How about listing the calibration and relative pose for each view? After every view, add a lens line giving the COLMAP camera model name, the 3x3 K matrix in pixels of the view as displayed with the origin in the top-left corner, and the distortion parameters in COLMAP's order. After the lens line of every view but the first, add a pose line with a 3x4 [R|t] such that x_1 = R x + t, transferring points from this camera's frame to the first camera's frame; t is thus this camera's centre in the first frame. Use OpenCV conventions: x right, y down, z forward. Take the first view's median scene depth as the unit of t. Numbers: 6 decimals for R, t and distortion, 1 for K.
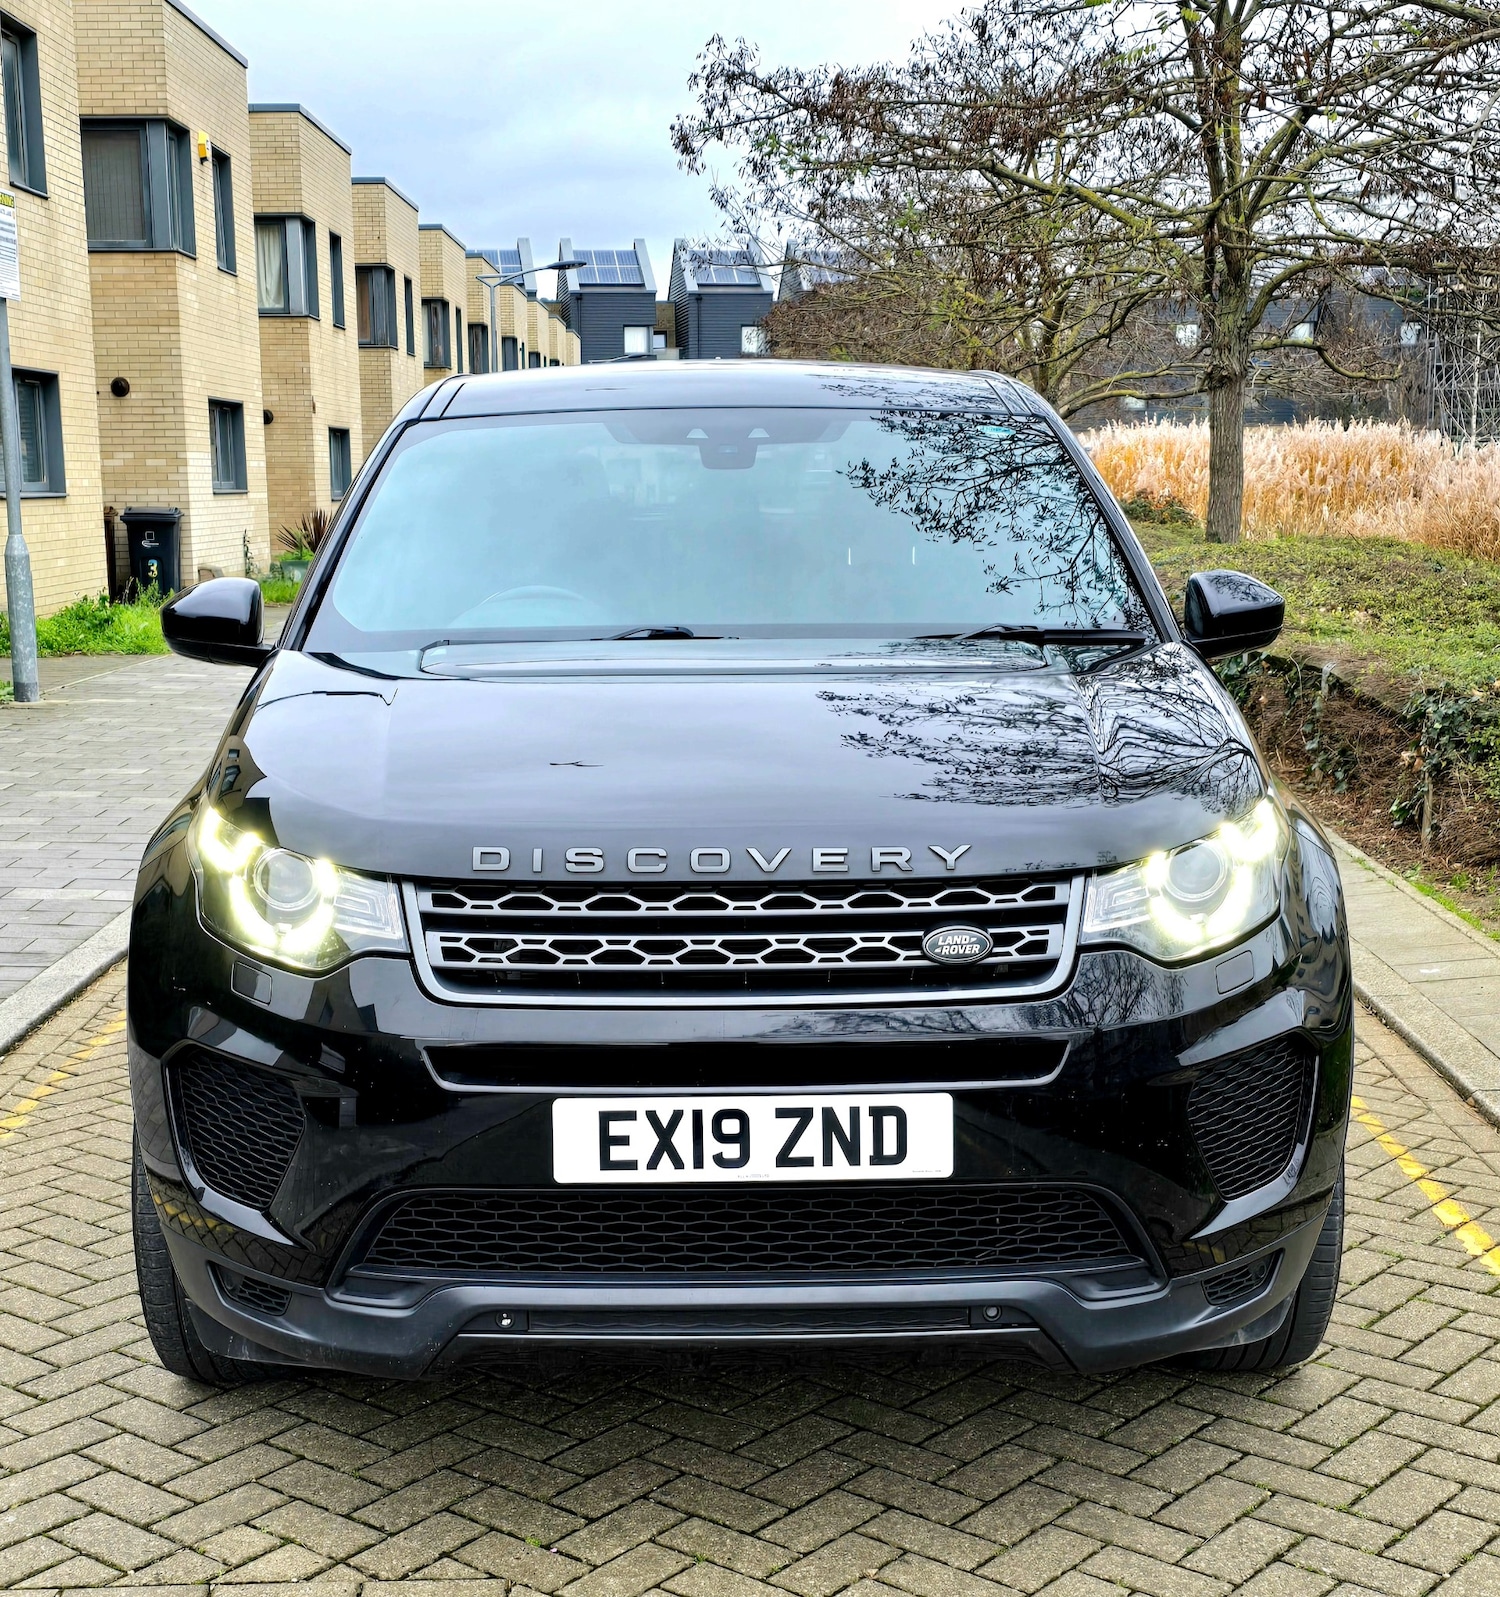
lens RADIAL K [[2515.3, 0, 750.1], [0, 2515.3, 894.9], [0, 0, 1]] dist [0.160418, -0.298278]
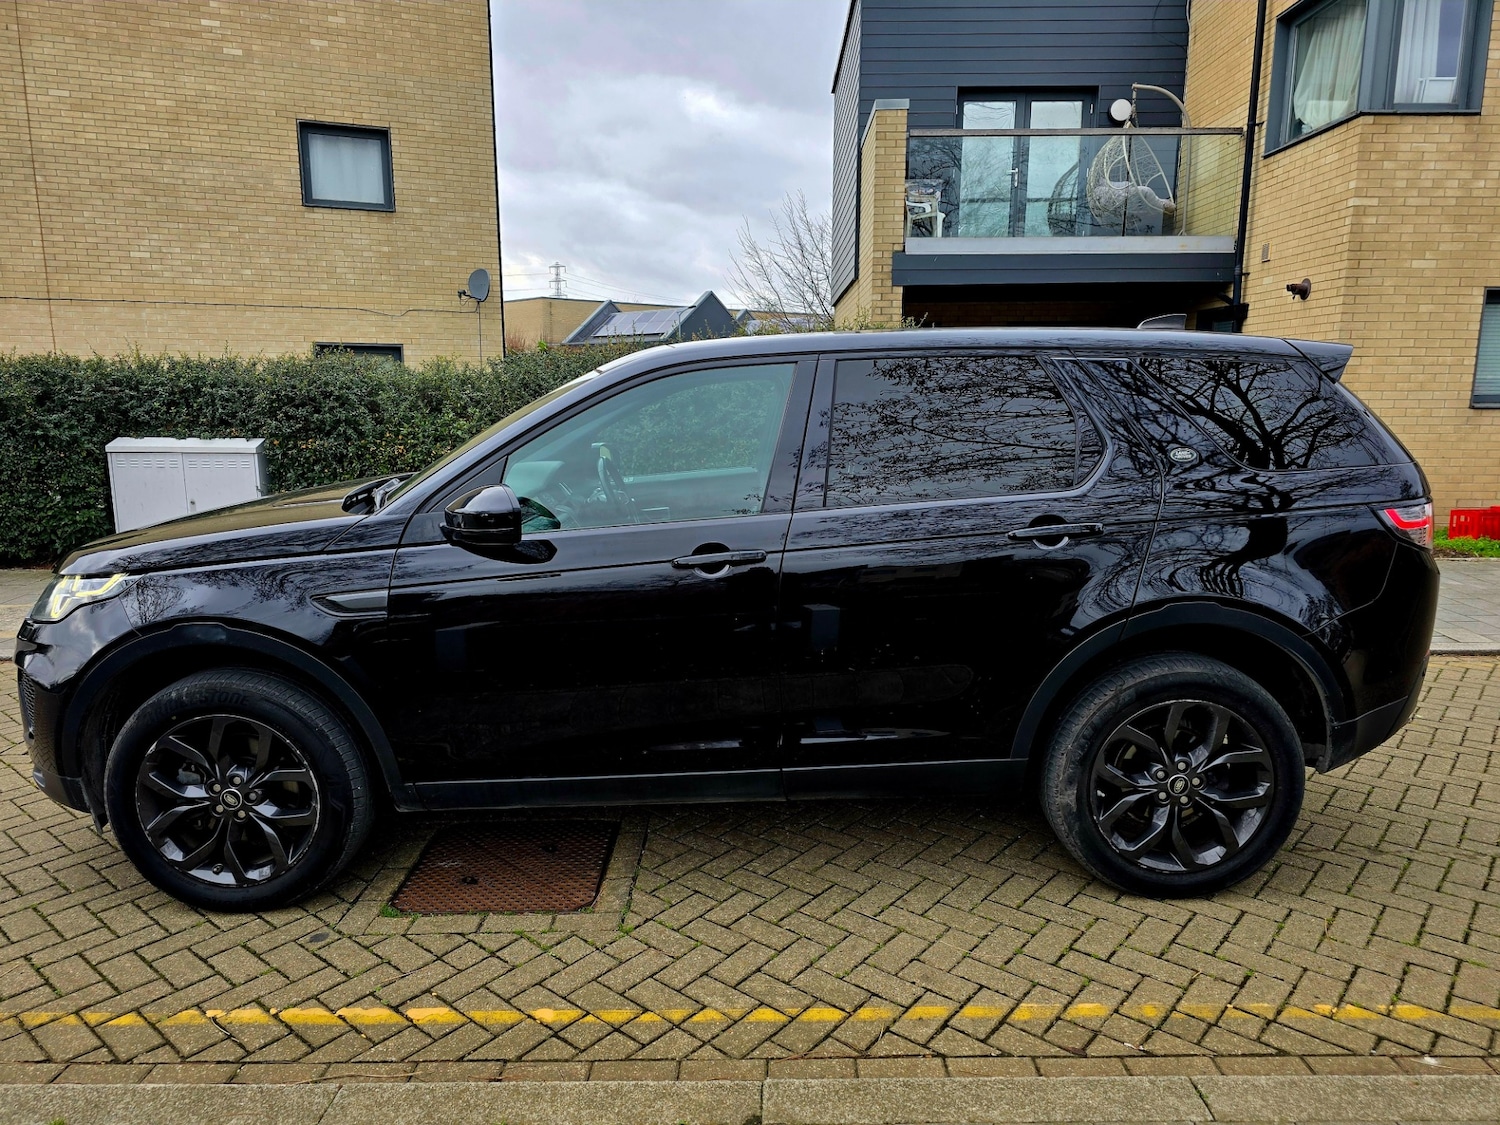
lens RADIAL K [[1029.0, 0, 750.0], [0, 1029.0, 562.5], [0, 0, 1]] dist [0.043397, -0.033206]
pose [[-0.033179, 0.181059, -0.982912, 1.090384], [-0.165728, 0.968842, 0.184062, -0.311342], [0.985613, 0.169003, -0.002139, 1.670534]]
